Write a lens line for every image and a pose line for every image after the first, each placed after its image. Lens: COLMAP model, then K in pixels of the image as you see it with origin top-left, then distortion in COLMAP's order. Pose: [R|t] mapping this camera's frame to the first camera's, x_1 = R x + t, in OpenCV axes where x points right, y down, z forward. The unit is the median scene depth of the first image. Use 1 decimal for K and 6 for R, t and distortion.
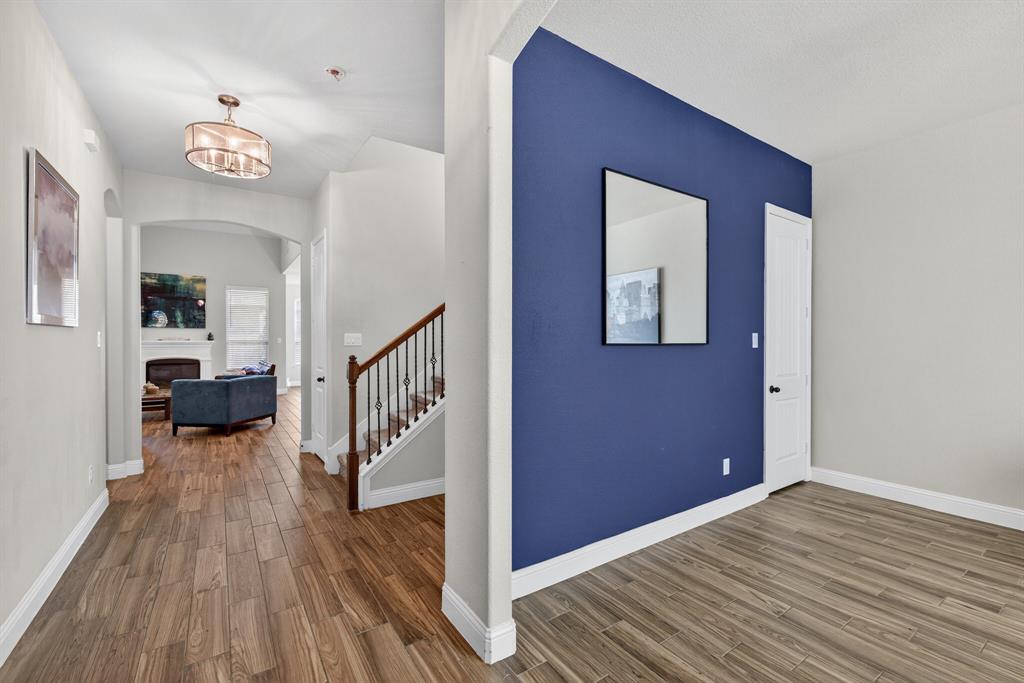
lens RADIAL K [[460.9, 0, 516.4], [0, 460.9, 339.7], [0, 0, 1]] dist [-0.001409, -0.000308]
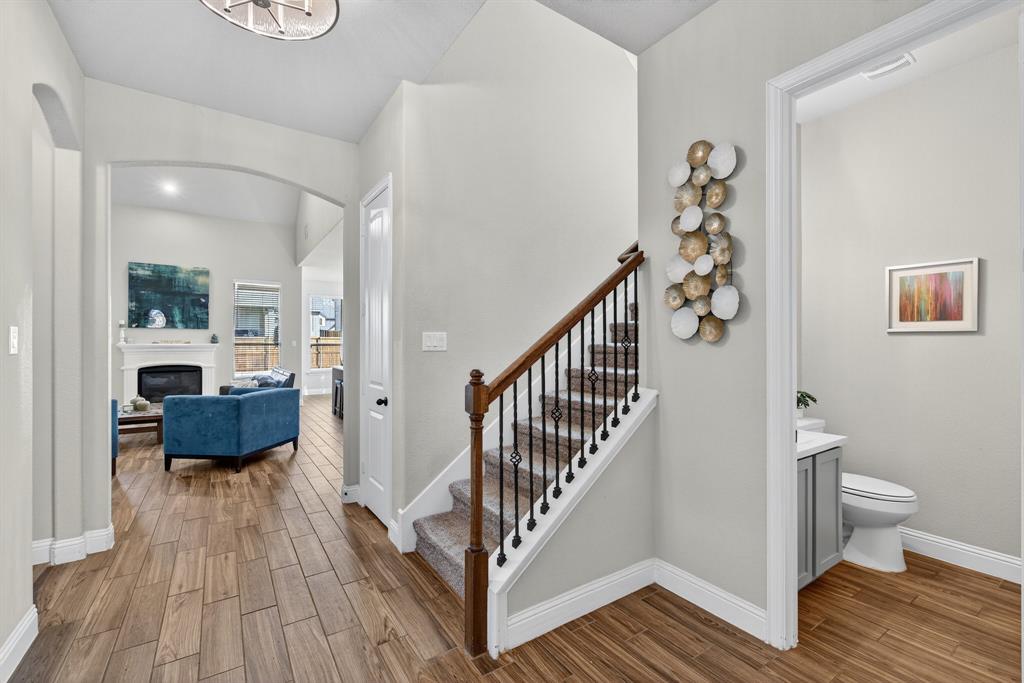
lens RADIAL K [[460.9, 0, 516.4], [0, 460.9, 339.7], [0, 0, 1]] dist [-0.001409, -0.000308]
pose [[0.999991, -0.000715, -0.004075, -0.184637], [0.000689, 0.999980, -0.006306, 0.000734], [0.004080, 0.006303, 0.999972, 0.272156]]
